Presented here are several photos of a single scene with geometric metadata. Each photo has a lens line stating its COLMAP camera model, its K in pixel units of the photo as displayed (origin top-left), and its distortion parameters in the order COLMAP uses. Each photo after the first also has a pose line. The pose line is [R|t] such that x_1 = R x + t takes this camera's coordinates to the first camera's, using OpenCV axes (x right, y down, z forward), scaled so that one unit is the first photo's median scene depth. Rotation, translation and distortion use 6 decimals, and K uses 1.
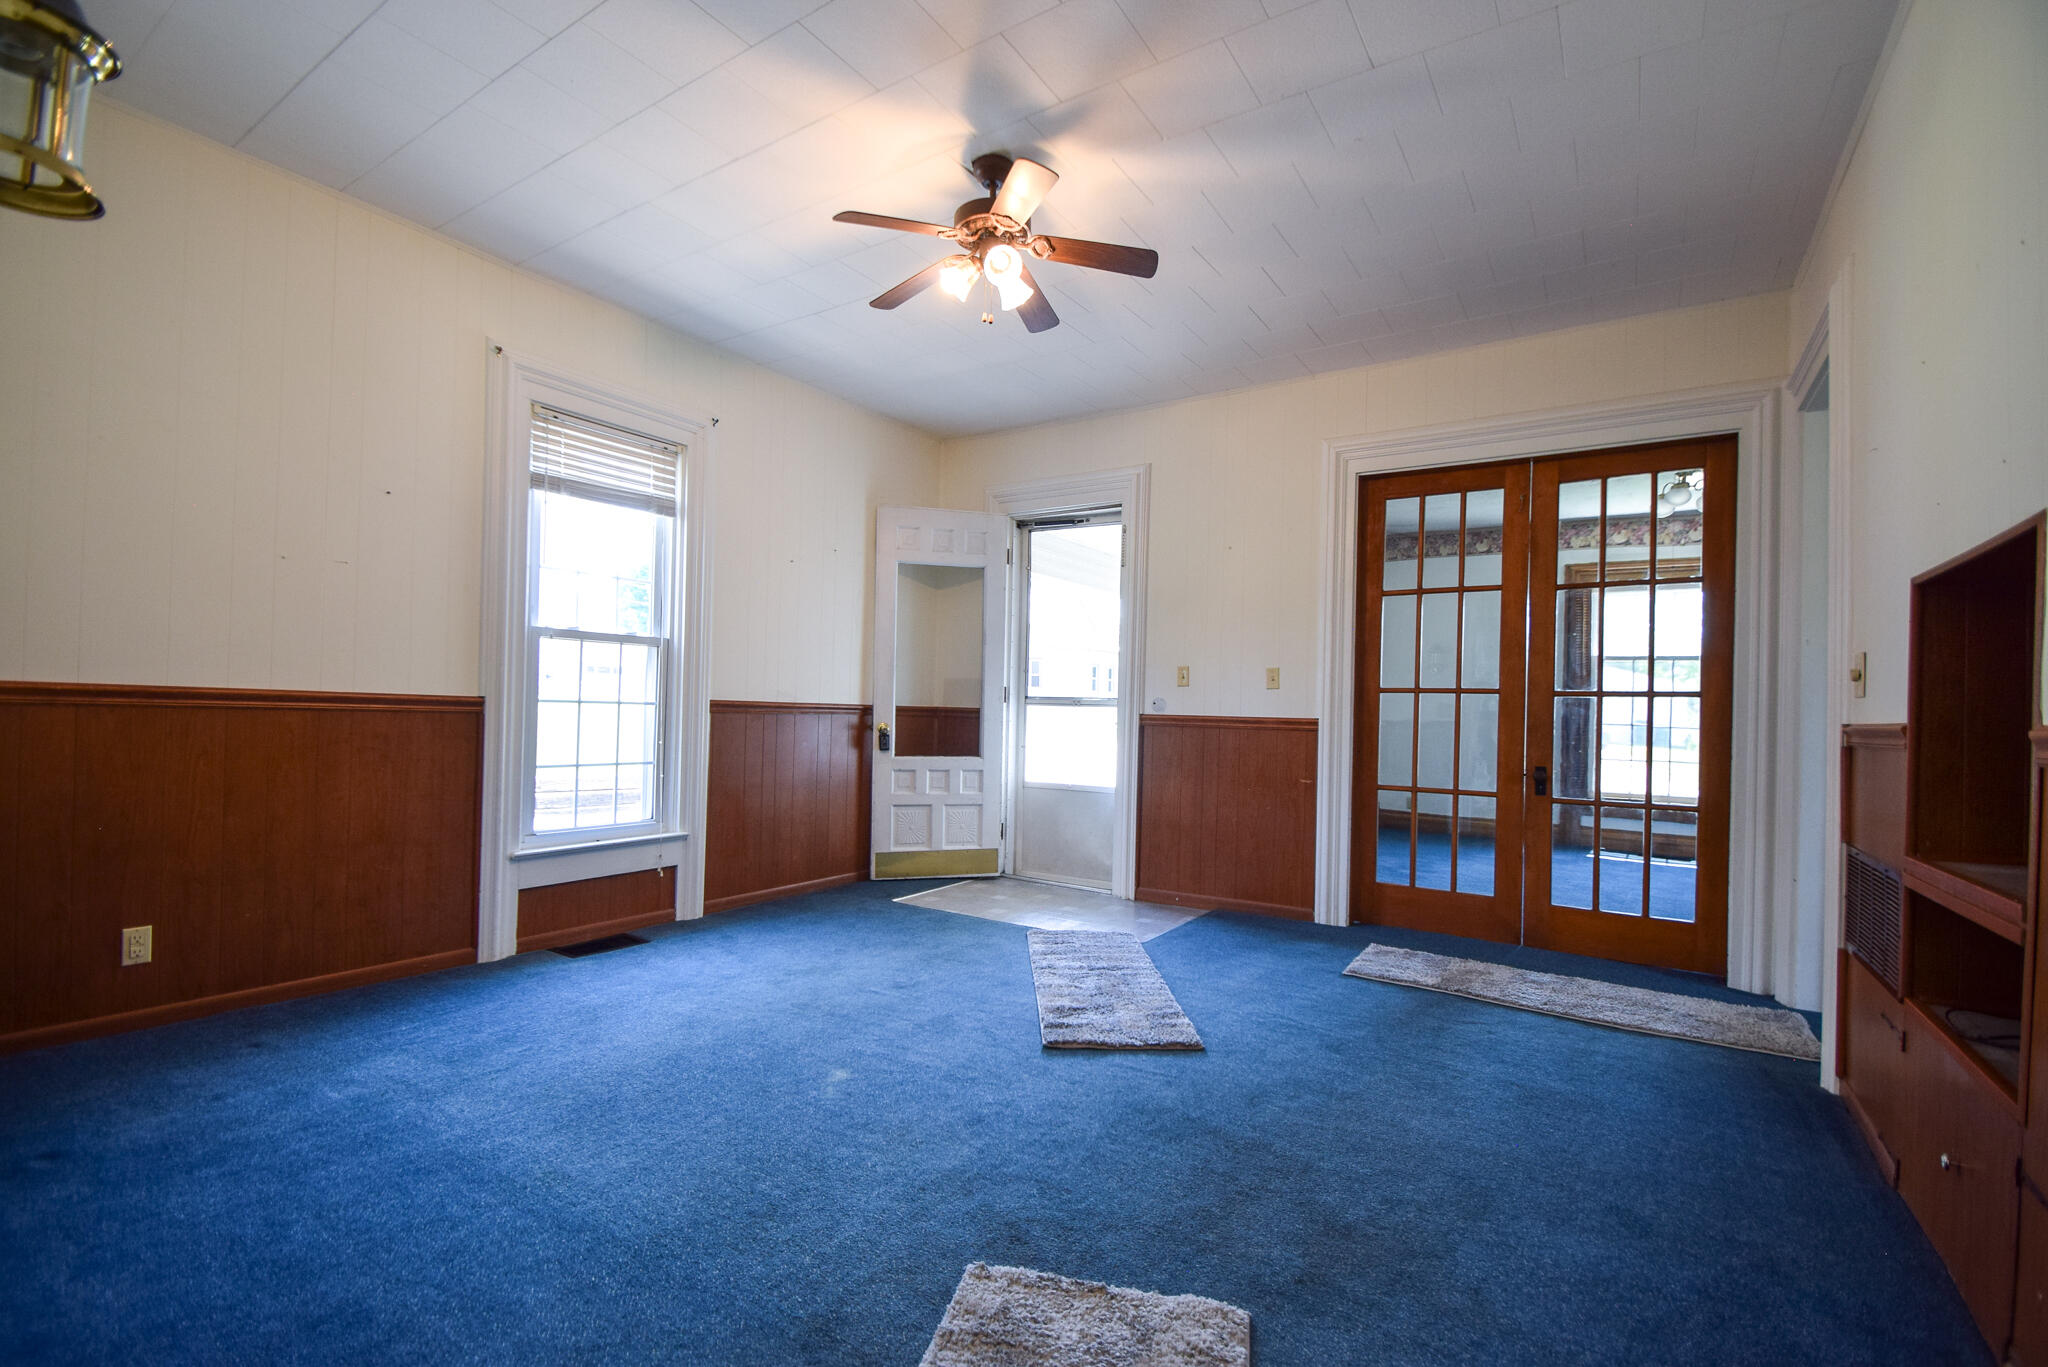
lens RADIAL K [[919.0, 0, 1034.3], [0, 919.0, 698.8], [0, 0, 1]] dist [-0.000325, -0.006803]
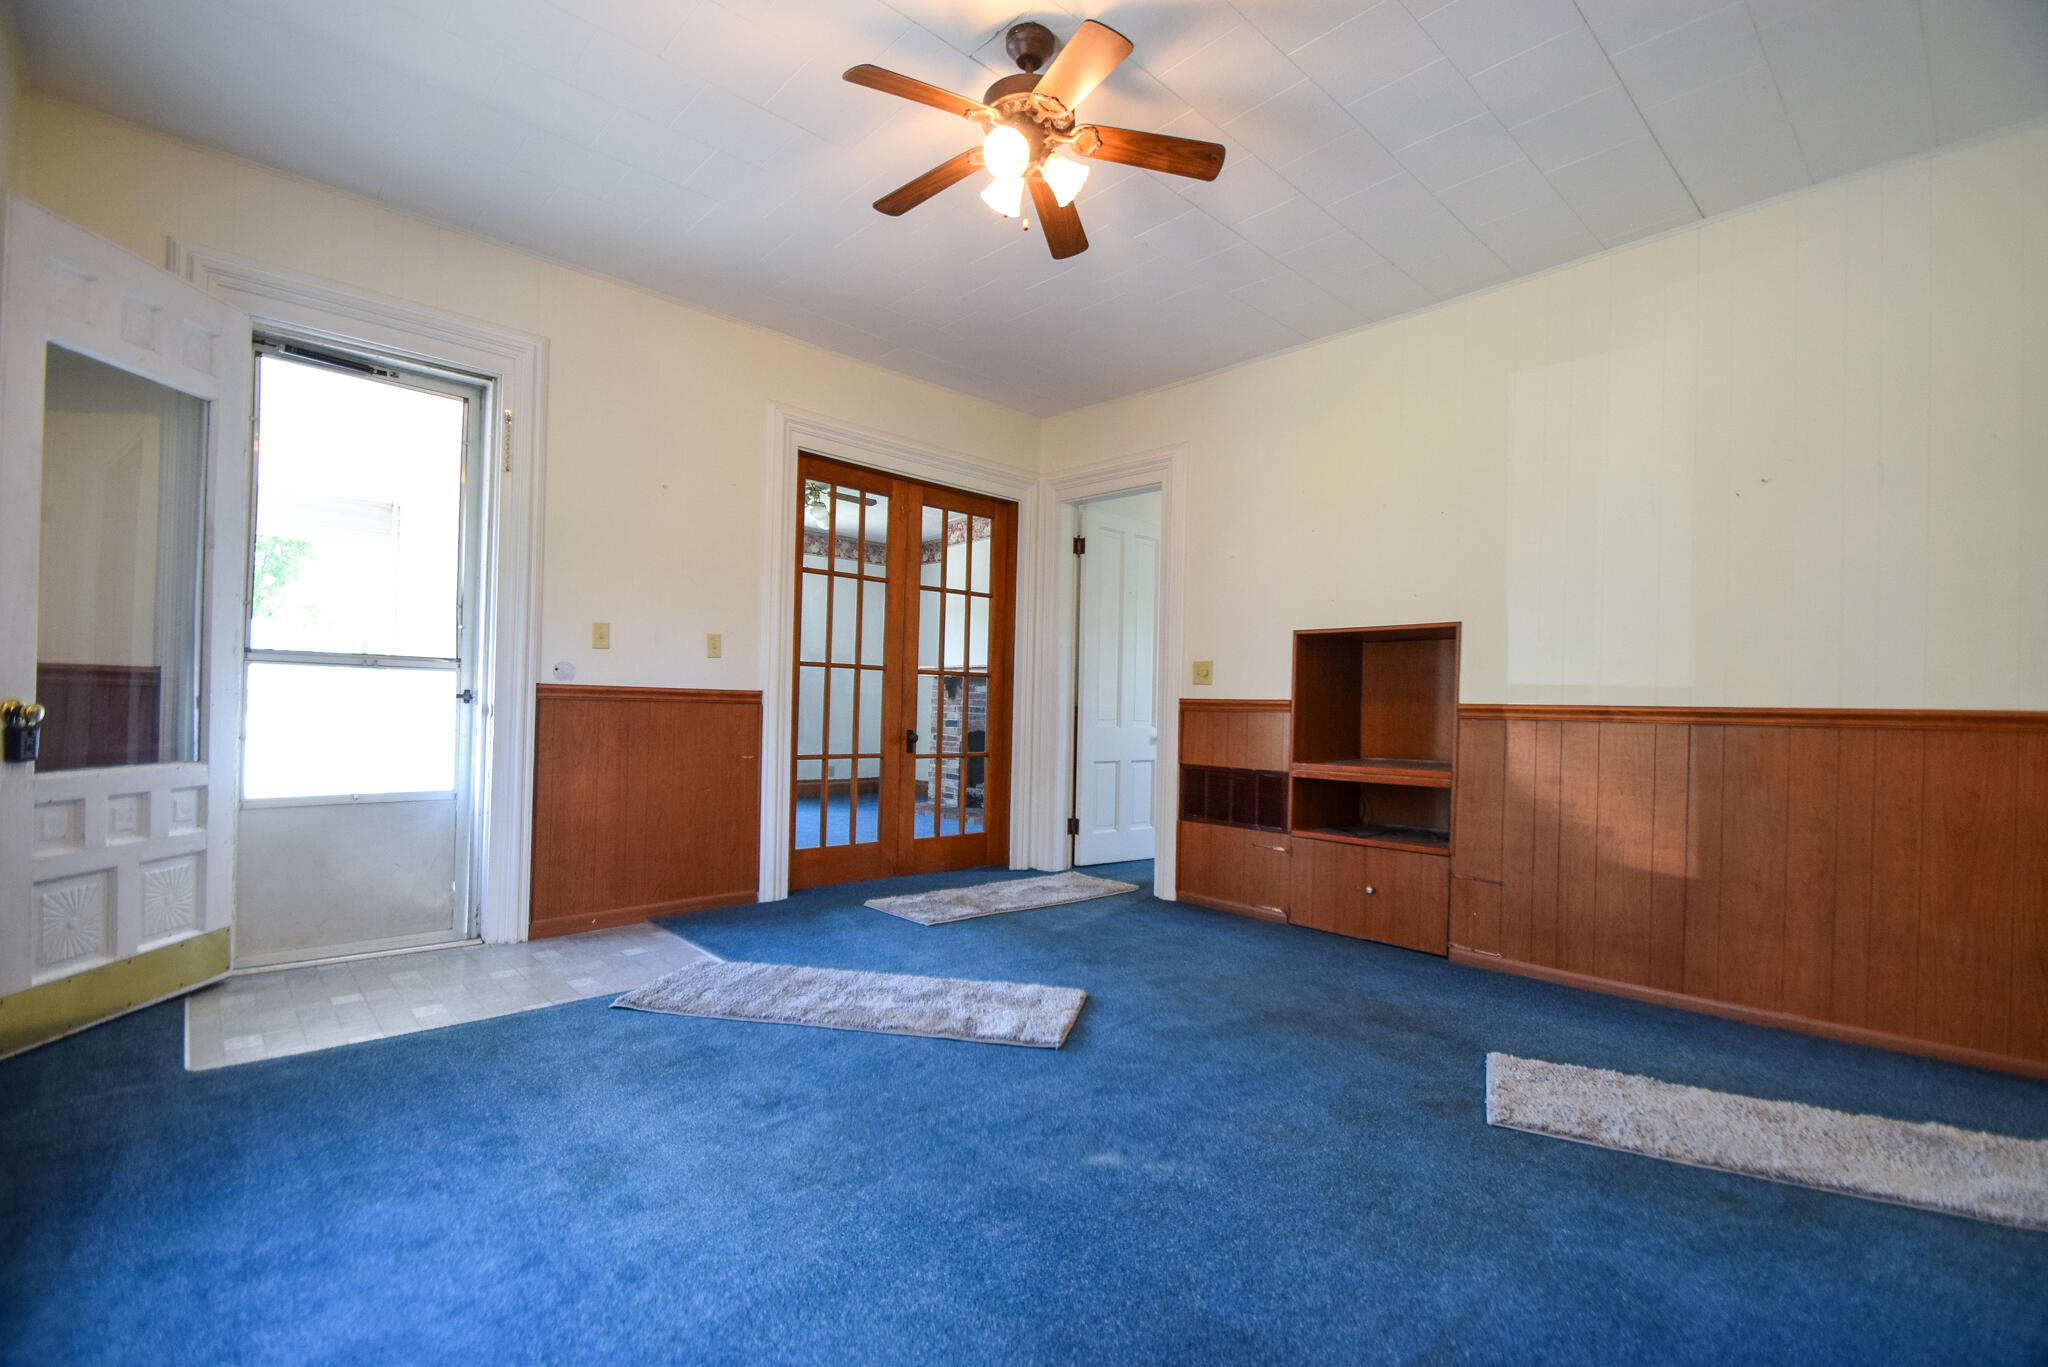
lens RADIAL K [[919.0, 0, 1028.8], [0, 919.0, 693.2], [0, 0, 1]] dist [-0.000325, -0.006803]
pose [[0.217551, -0.005821, 0.976032, -0.575952], [-0.034332, 0.999318, 0.013612, 0.001366], [-0.975445, -0.036470, 0.217203, 0.527685]]
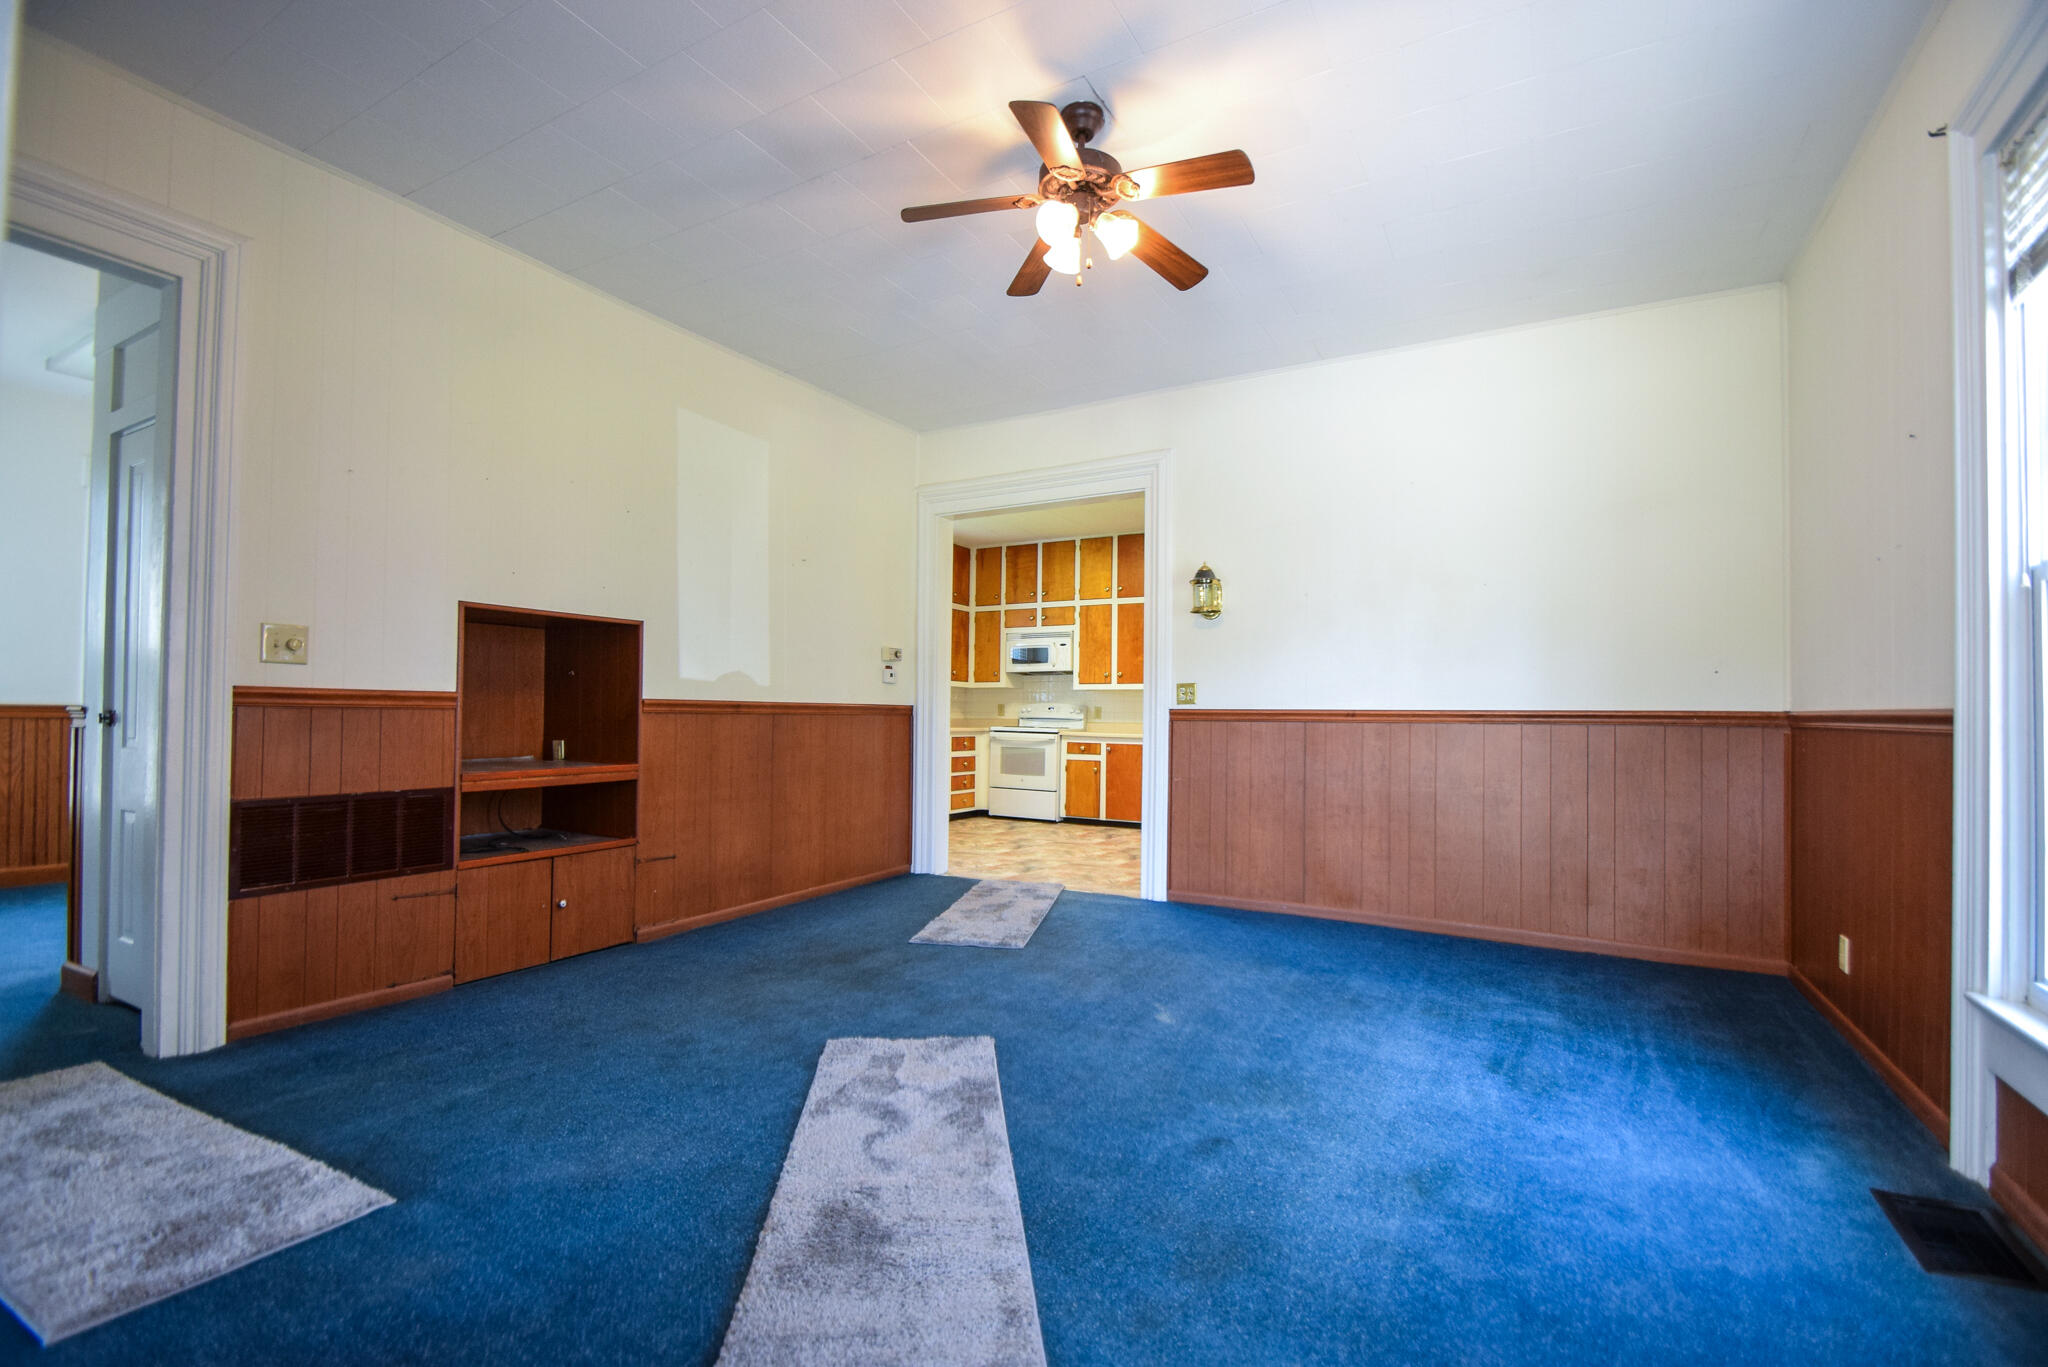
lens RADIAL K [[919.0, 0, 1020.0], [0, 919.0, 693.3], [0, 0, 1]] dist [-0.000325, -0.006803]
pose [[-0.995094, -0.034337, -0.092788, 0.062358], [-0.030376, 0.998580, -0.043769, 0.032302], [0.094159, -0.040736, -0.994723, 1.255666]]
